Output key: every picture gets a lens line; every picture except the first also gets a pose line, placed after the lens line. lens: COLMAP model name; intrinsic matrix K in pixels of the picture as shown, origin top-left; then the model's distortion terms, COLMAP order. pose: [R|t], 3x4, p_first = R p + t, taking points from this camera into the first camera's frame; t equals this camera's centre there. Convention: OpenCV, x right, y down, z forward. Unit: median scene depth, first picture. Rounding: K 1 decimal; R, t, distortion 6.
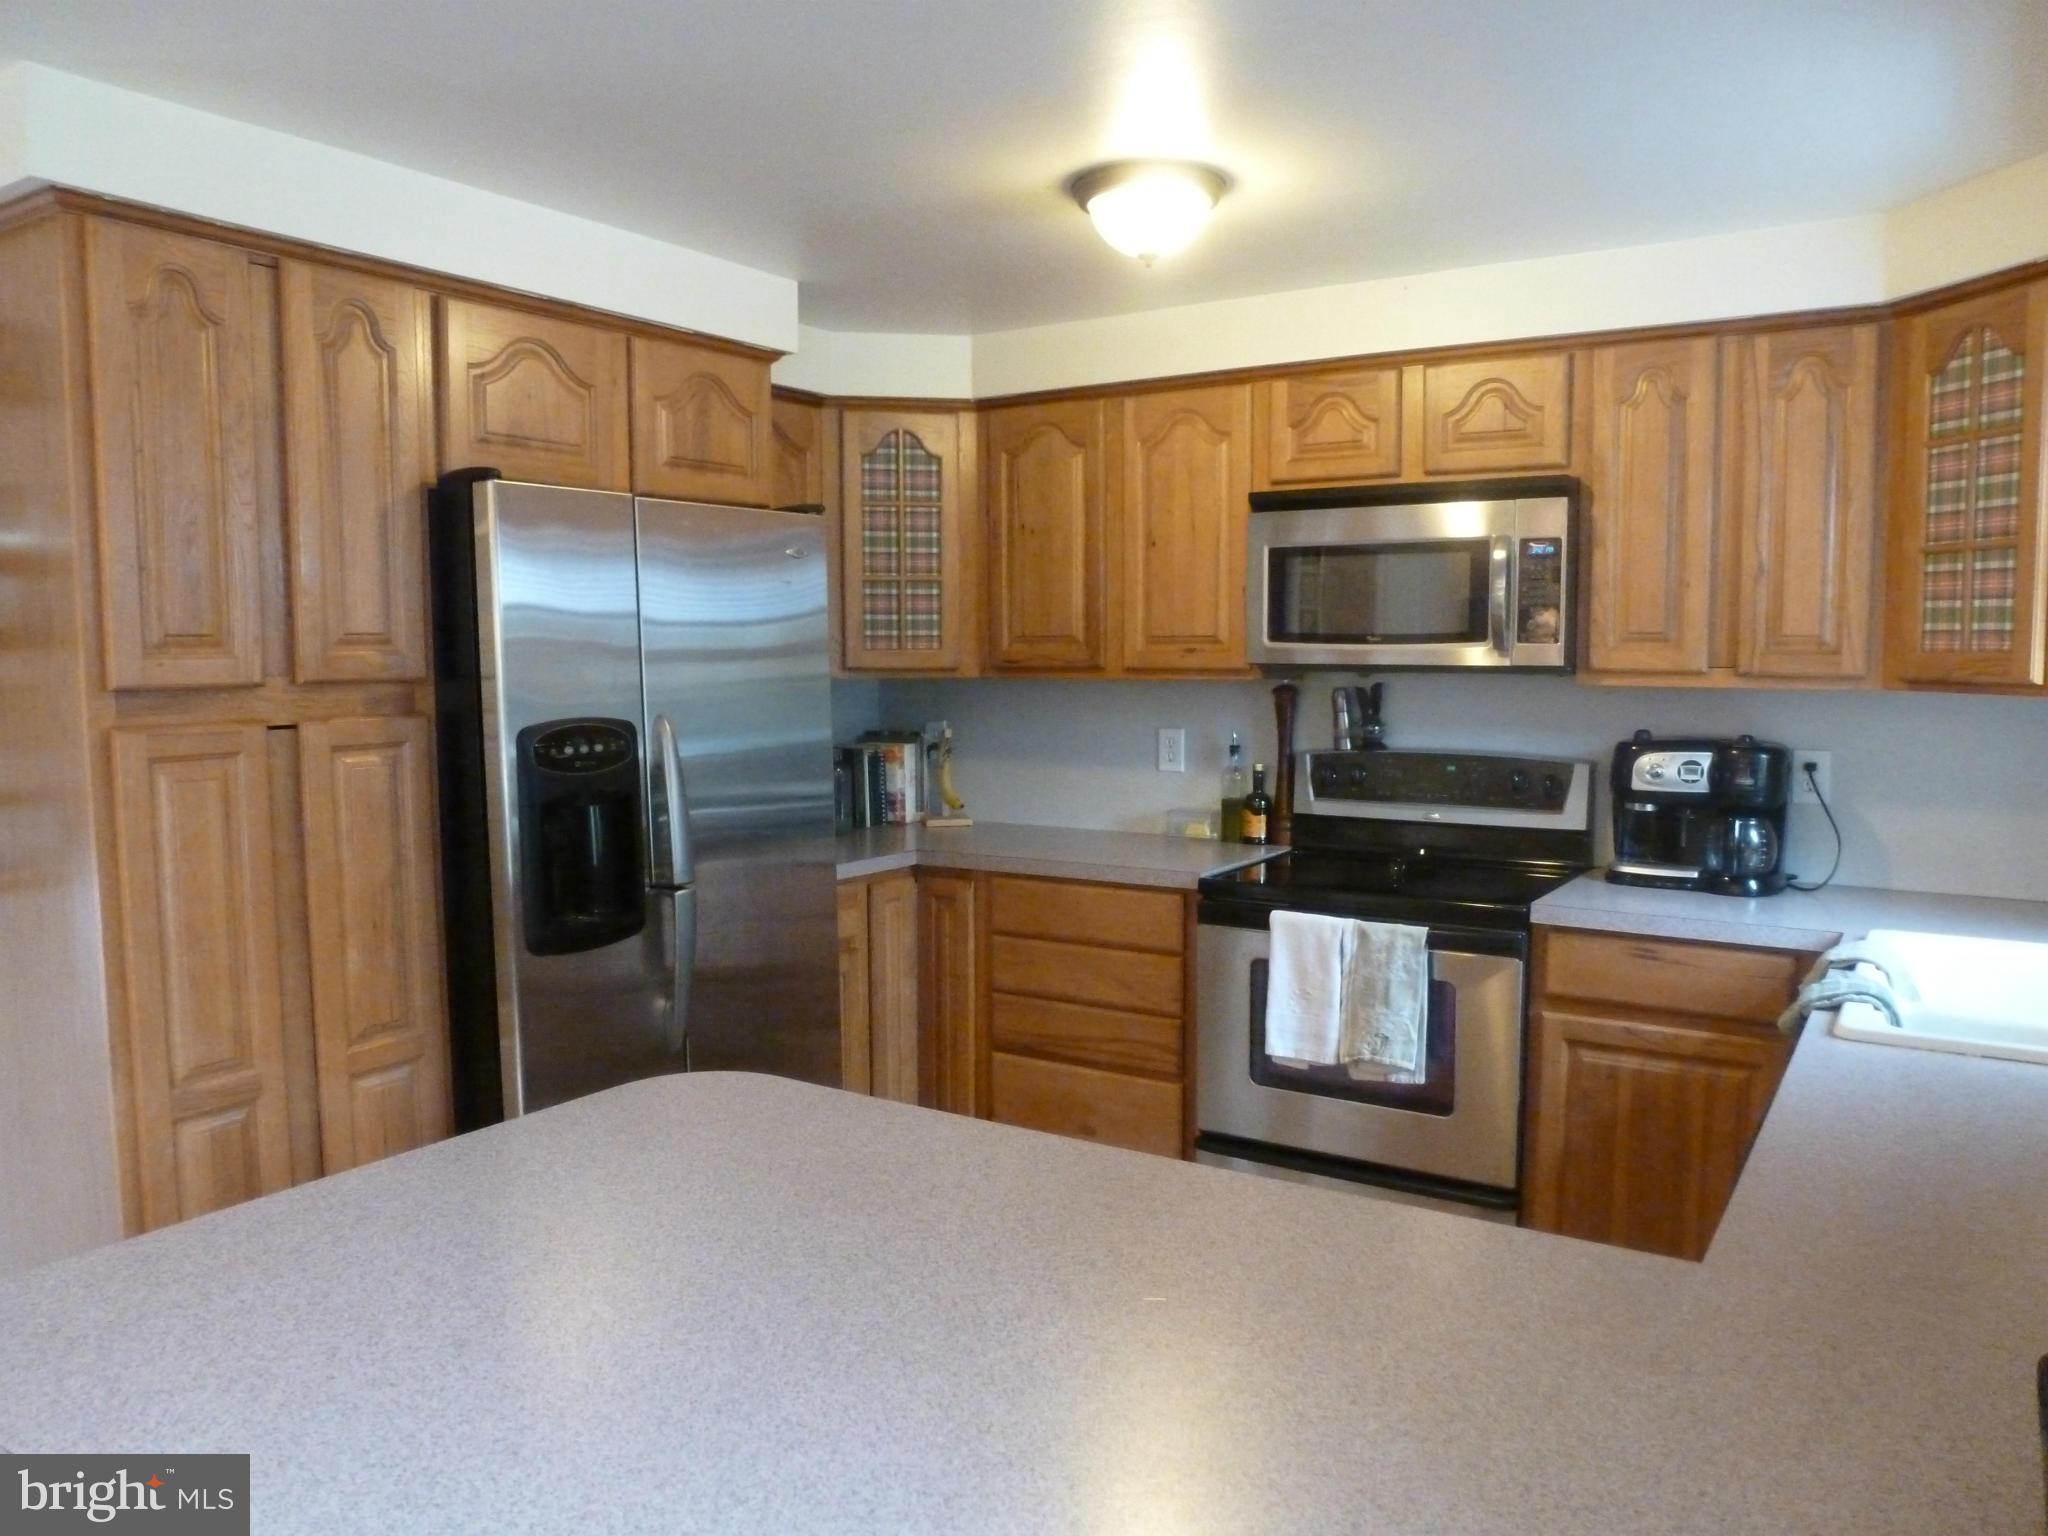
lens RADIAL K [[1465.2, 0, 1023.4], [0, 1465.2, 783.8], [0, 0, 1]] dist [-0.065432, 0.032261]
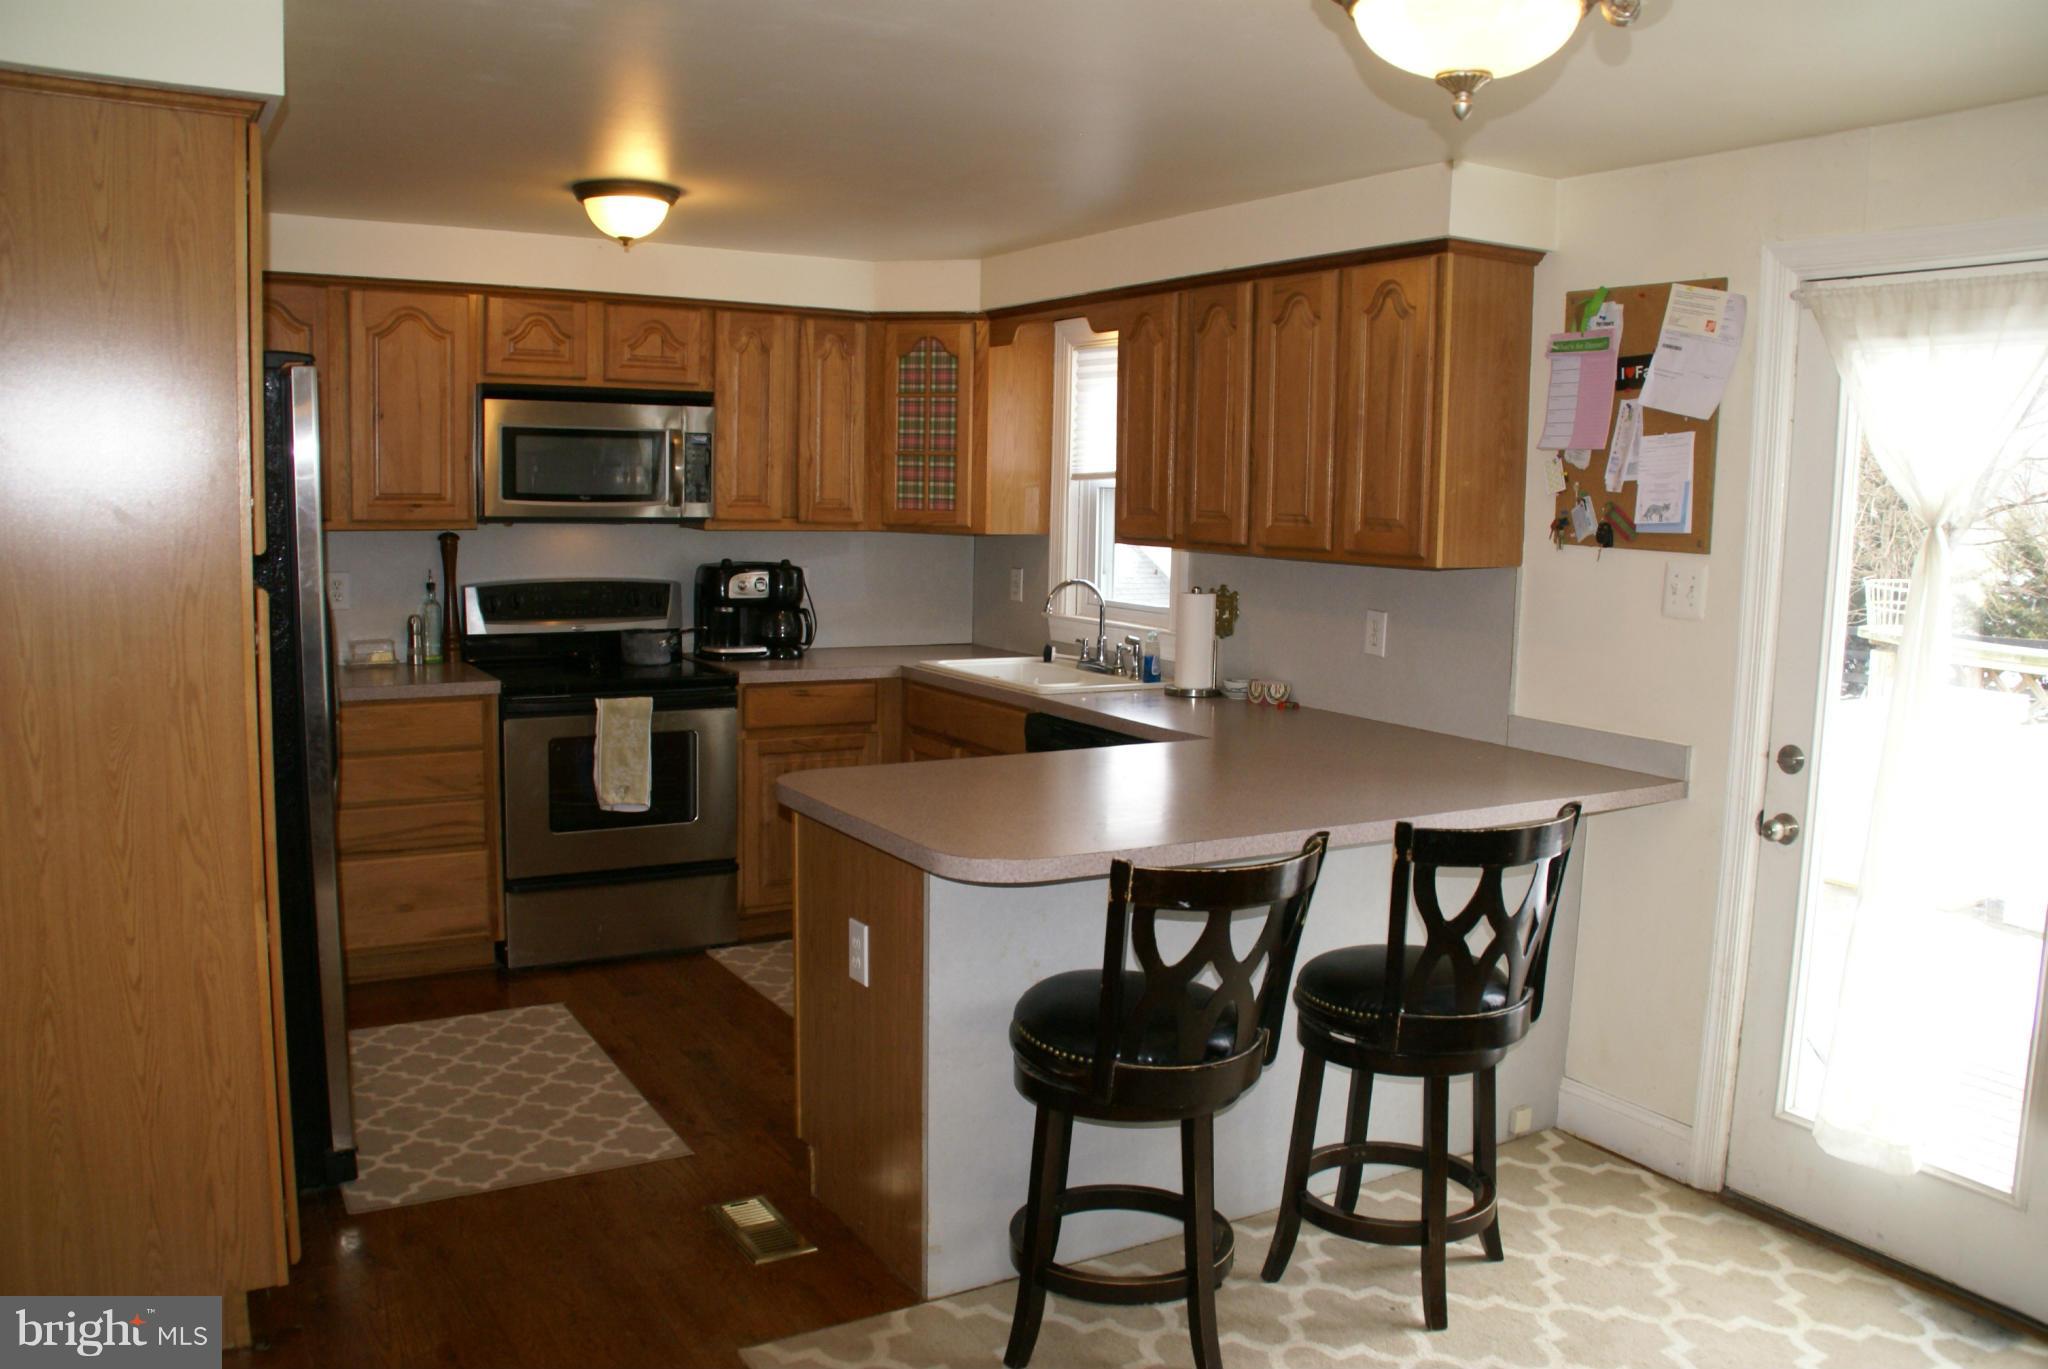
lens RADIAL K [[1608.7, 0, 1024.0], [0, 1608.7, 684.5], [0, 0, 1]] dist [-0.115434, 0.002074]
pose [[0.457104, -0.096225, 0.884193, -0.942014], [0.057879, 0.995241, 0.078388, -0.018993], [-0.887528, 0.015345, 0.460498, -0.057260]]
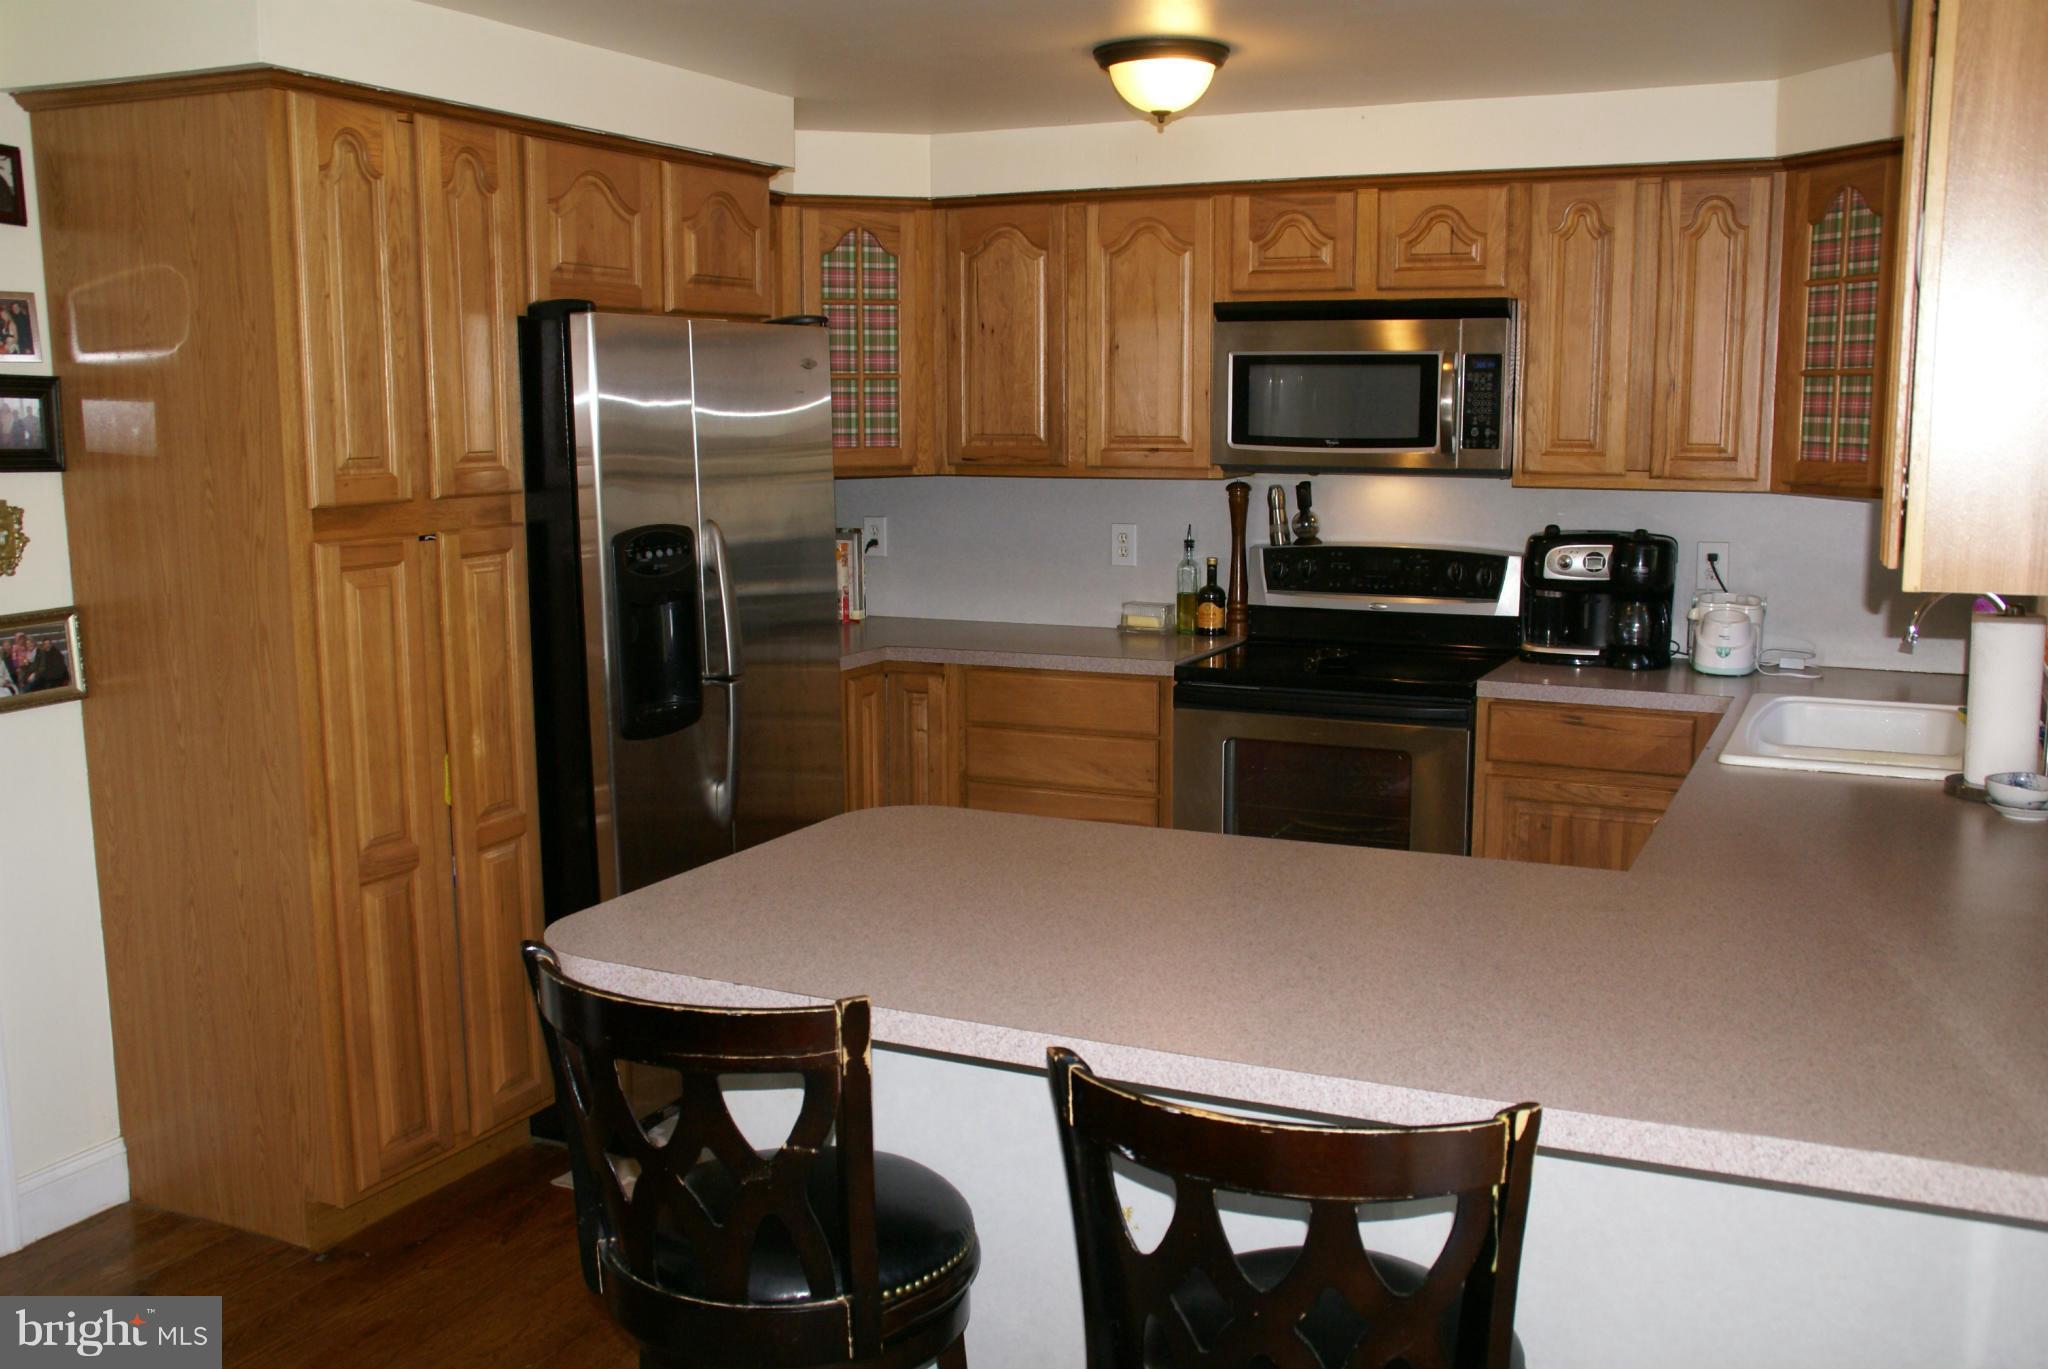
lens RADIAL K [[1867.8, 0, 1024.0], [0, 1867.8, 725.8], [0, 0, 1]] dist [-0.125303, 0.174578]
pose [[0.990821, -0.022636, 0.133273, -0.180375], [0.012096, 0.996772, 0.079372, -0.001841], [-0.134639, -0.077031, 0.987896, -0.358204]]
